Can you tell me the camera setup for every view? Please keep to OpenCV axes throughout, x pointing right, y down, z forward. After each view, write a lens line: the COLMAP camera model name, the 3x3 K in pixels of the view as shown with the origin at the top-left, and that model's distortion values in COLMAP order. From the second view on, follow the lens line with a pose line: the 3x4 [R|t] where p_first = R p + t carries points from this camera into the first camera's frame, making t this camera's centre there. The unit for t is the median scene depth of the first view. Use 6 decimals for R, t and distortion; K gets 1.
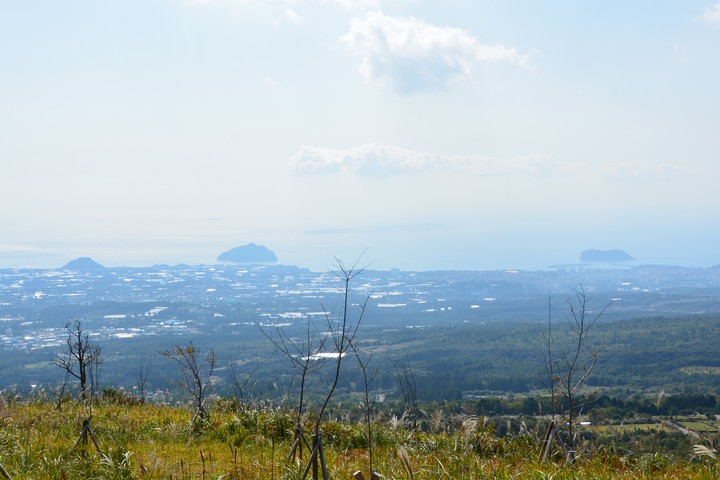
lens RADIAL K [[2995.7, 0, 360.0], [0, 2995.7, 240.7], [0, 0, 1]] dist [0.843359, 0.000000]
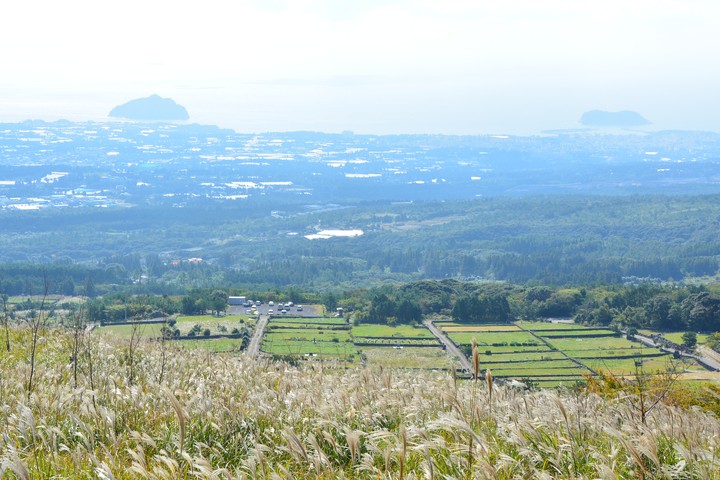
lens RADIAL K [[2995.7, 0, 360.0], [0, 2995.7, 239.2], [0, 0, 1]] dist [0.843359, 0.000000]
pose [[0.987864, 0.012653, 0.154806, -0.105382], [-0.015900, 0.999679, 0.019750, 0.022057], [-0.154506, -0.021972, 0.987748, 0.239739]]
